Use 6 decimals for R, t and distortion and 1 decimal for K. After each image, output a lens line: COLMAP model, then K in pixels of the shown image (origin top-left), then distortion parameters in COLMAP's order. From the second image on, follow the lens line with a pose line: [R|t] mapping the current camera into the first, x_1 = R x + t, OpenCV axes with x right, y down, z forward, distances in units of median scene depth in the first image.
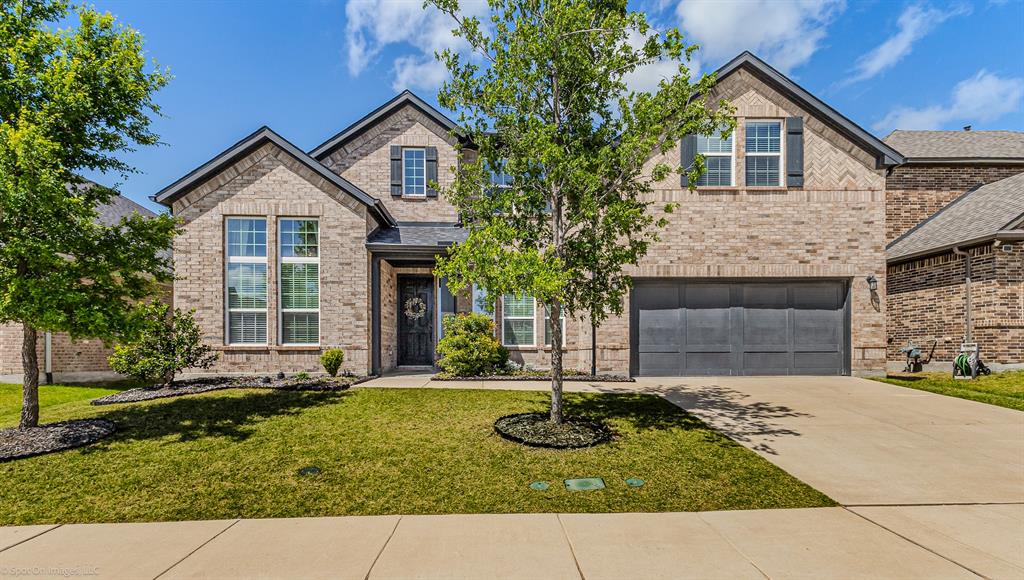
lens RADIAL K [[457.8, 0, 514.9], [0, 457.8, 354.6], [0, 0, 1]] dist [0.013134, 0.000552]
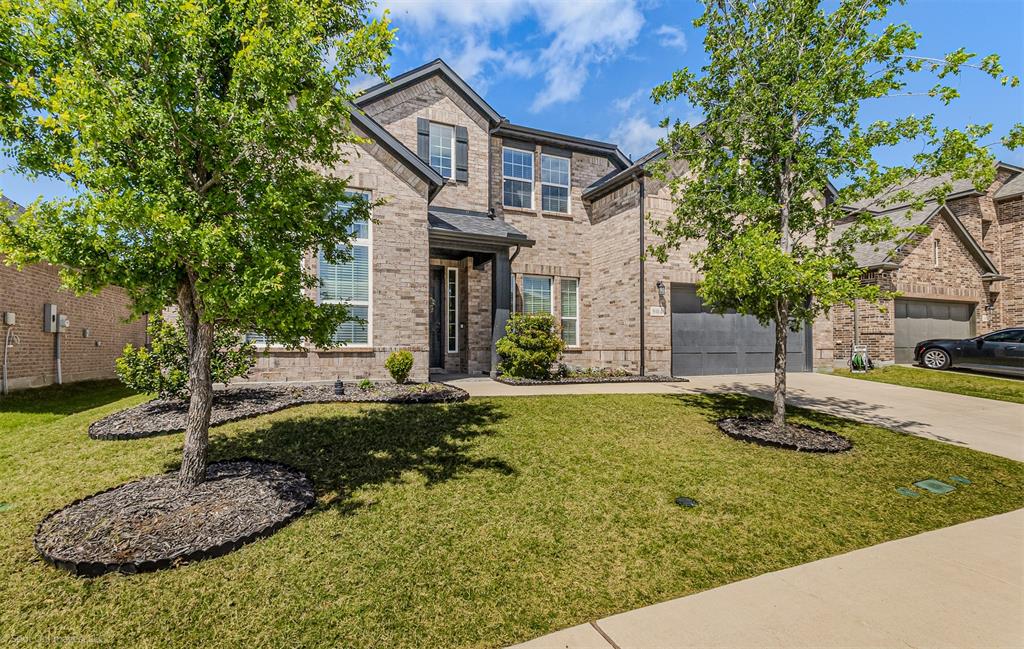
lens RADIAL K [[458.1, 0, 507.6], [0, 458.1, 343.3], [0, 0, 1]] dist [0.014979, 0.000053]
pose [[0.935774, 0.004965, 0.352565, -0.466252], [0.000669, 0.999874, -0.015856, -0.011493], [-0.352599, 0.015074, 0.935653, 0.140595]]
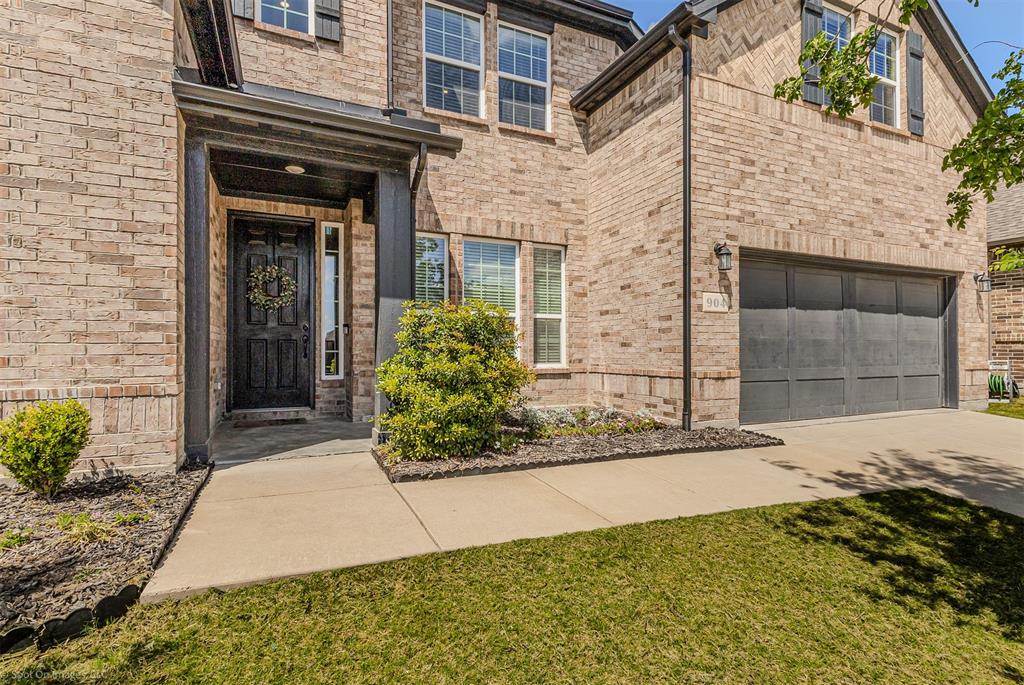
lens RADIAL K [[484.2, 0, 505.6], [0, 484.2, 351.8], [0, 0, 1]] dist [0.002017, -0.000910]
pose [[0.931058, 0.001700, 0.364867, -0.216864], [-0.000146, 0.999991, -0.004286, -0.040360], [-0.364871, 0.003938, 0.931050, 0.554342]]
